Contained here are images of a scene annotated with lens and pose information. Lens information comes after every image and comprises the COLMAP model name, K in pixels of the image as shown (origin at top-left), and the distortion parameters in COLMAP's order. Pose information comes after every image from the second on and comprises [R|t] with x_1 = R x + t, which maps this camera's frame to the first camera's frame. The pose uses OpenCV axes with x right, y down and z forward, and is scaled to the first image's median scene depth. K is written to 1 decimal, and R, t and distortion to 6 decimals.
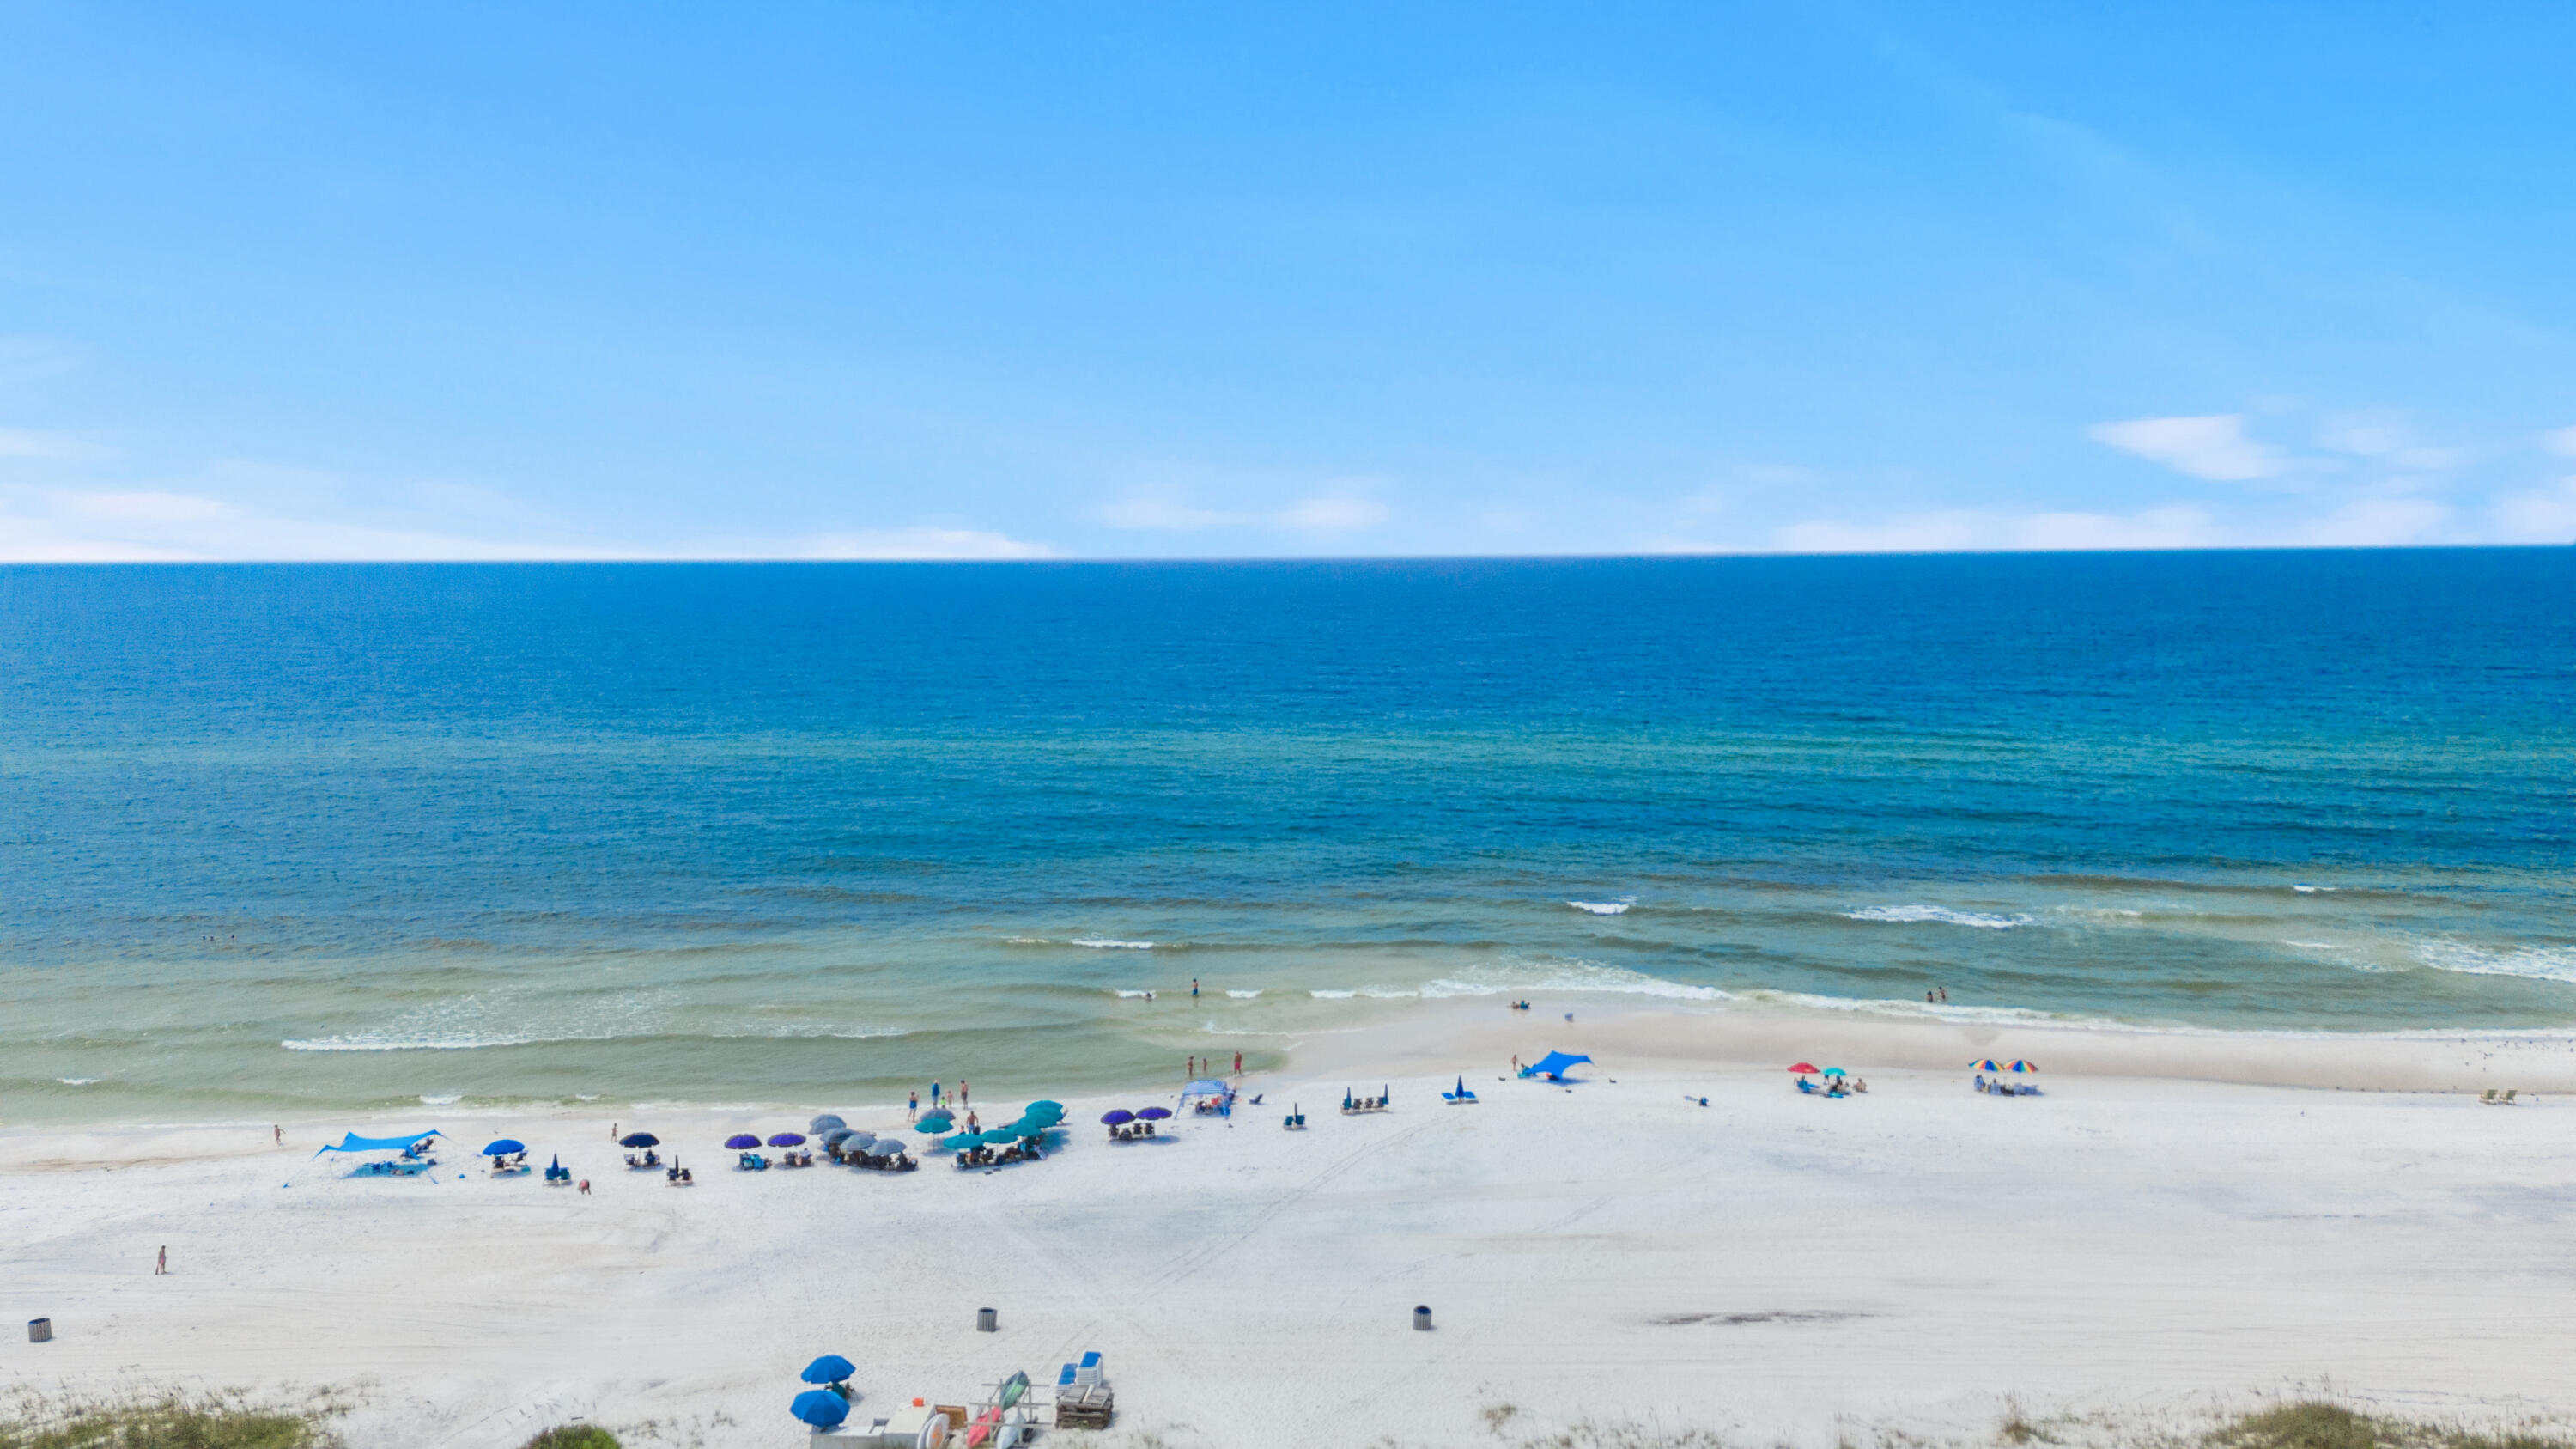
lens RADIAL K [[1884.5, 0, 1288.0], [0, 1884.5, 724.5], [0, 0, 1]] dist [0.099688, -0.110600]
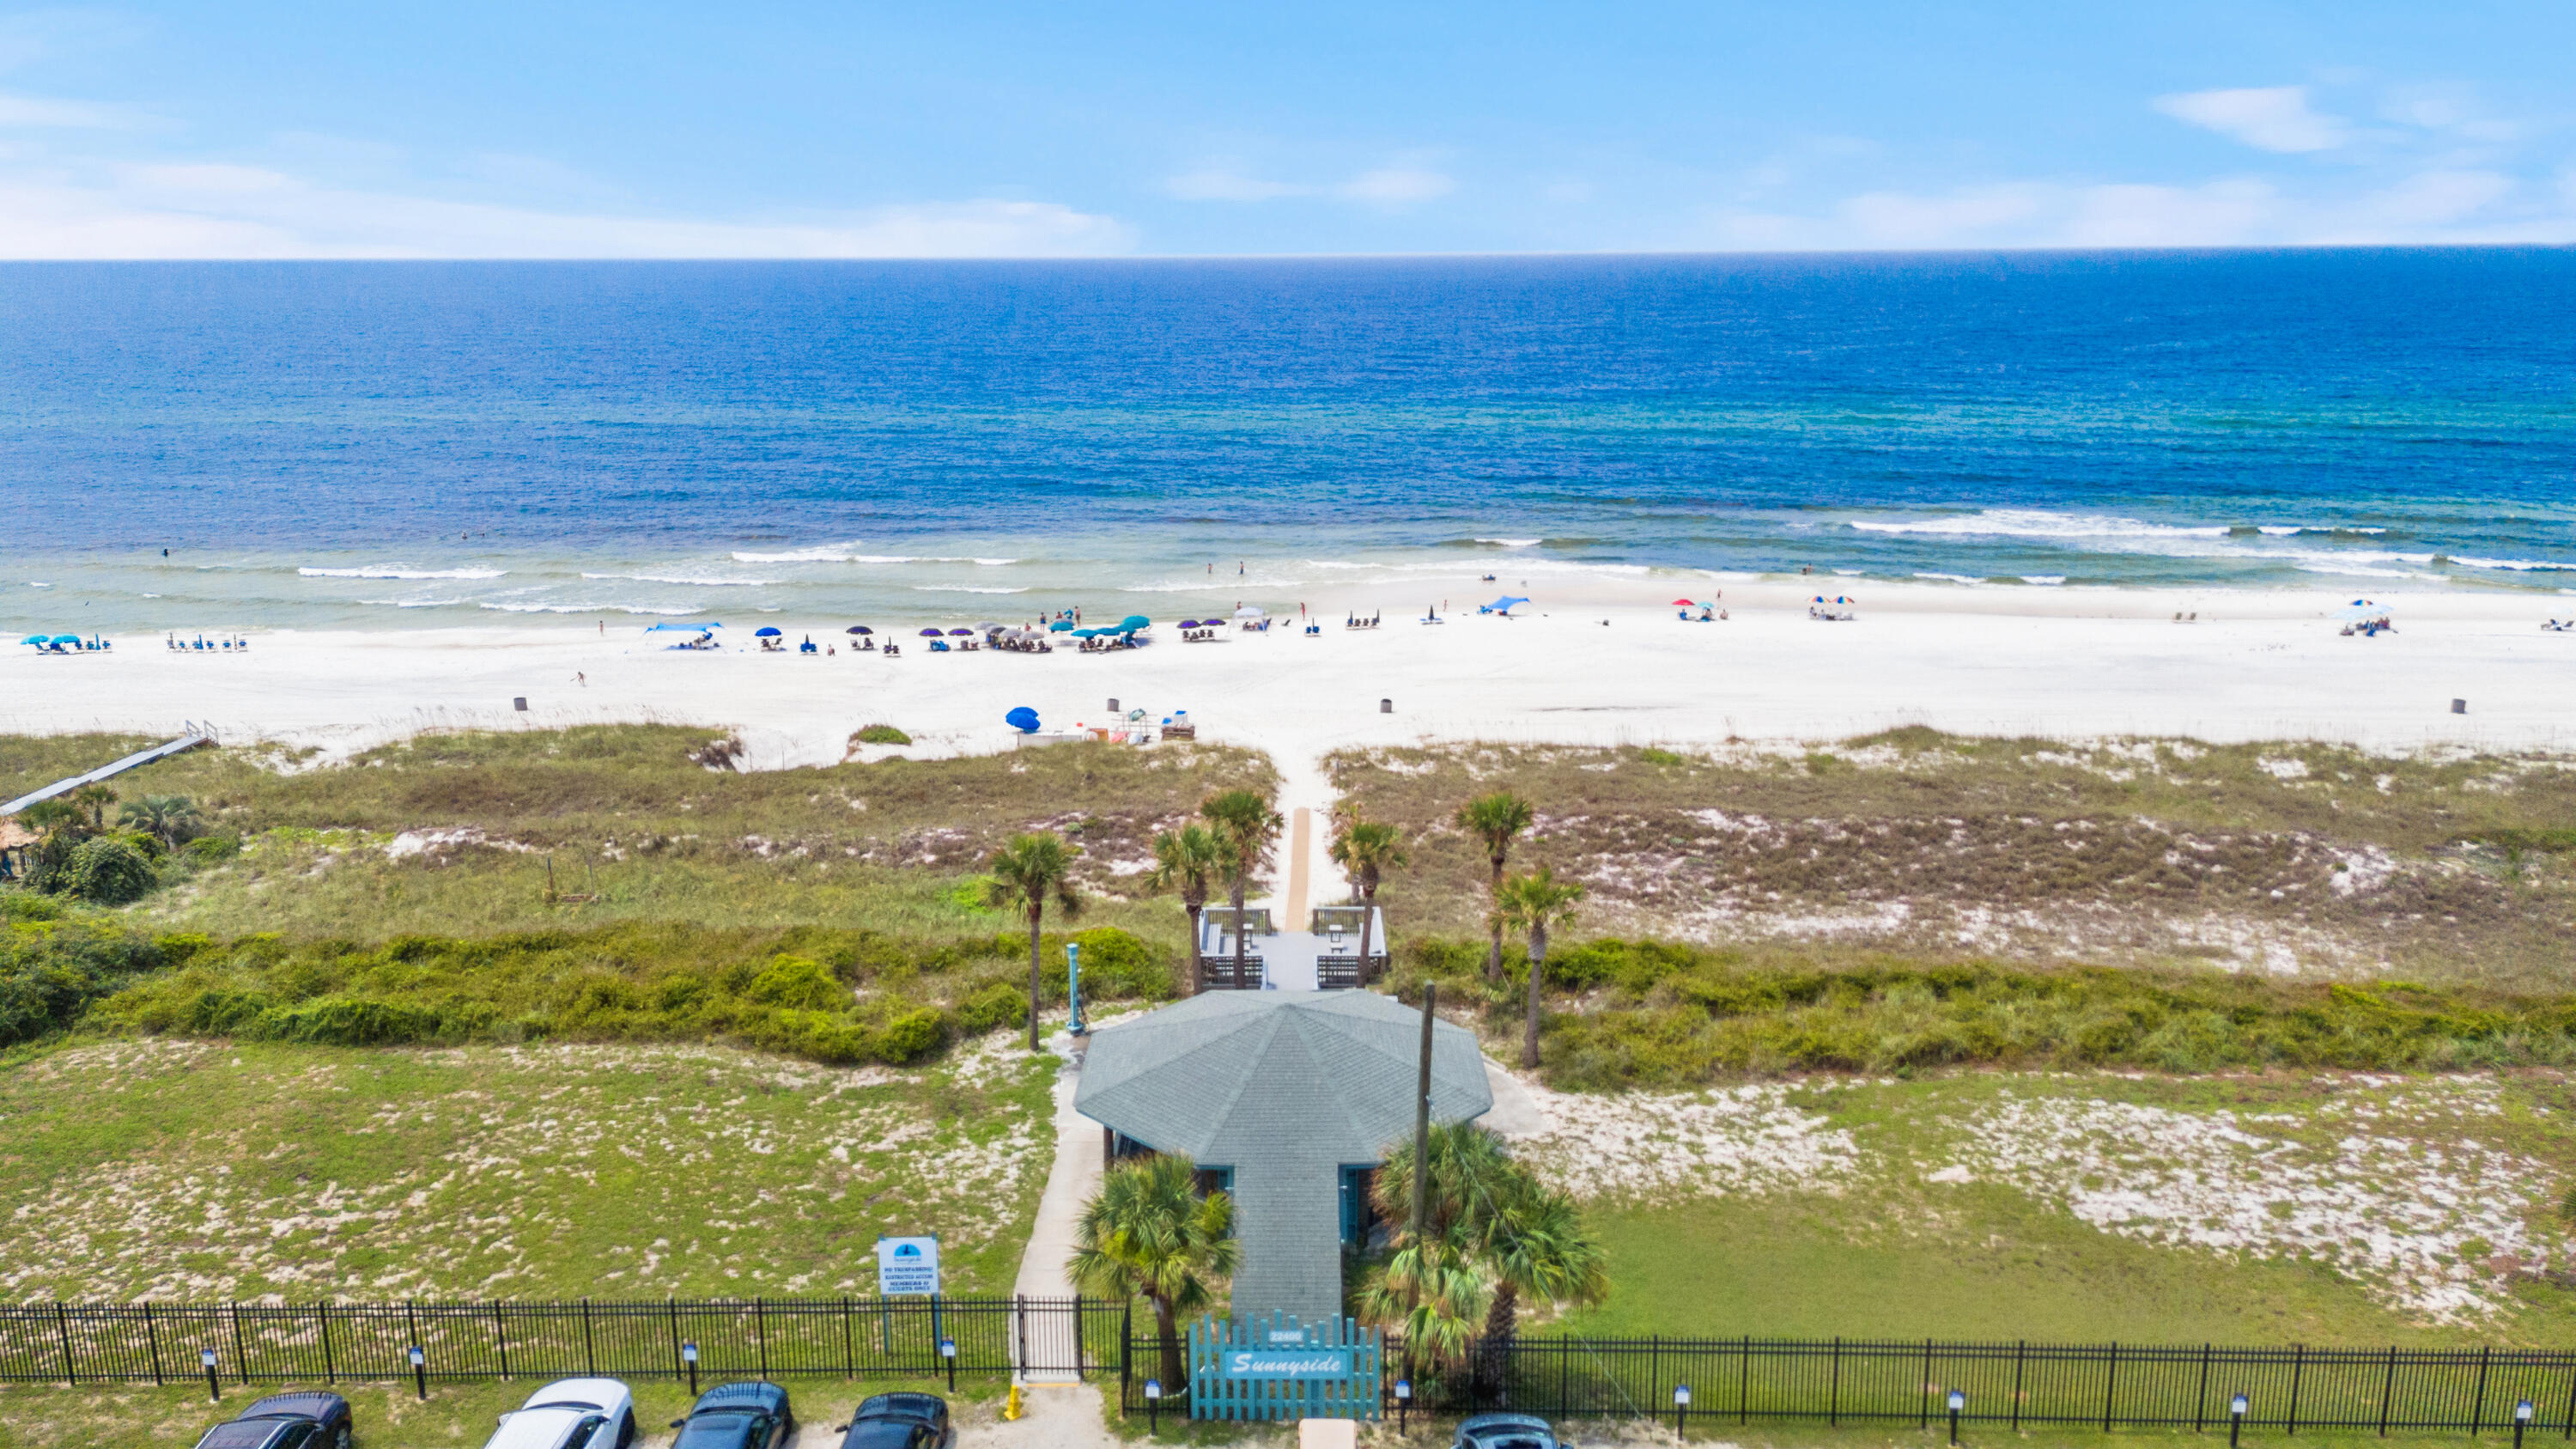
lens RADIAL K [[1884.5, 0, 1288.0], [0, 1884.5, 724.5], [0, 0, 1]] dist [0.099688, -0.110600]
pose [[0.999713, 0.007589, -0.022722, 0.018065], [-0.003877, 0.987243, 0.159176, 0.055670], [0.023641, -0.159042, 0.986989, -0.409113]]
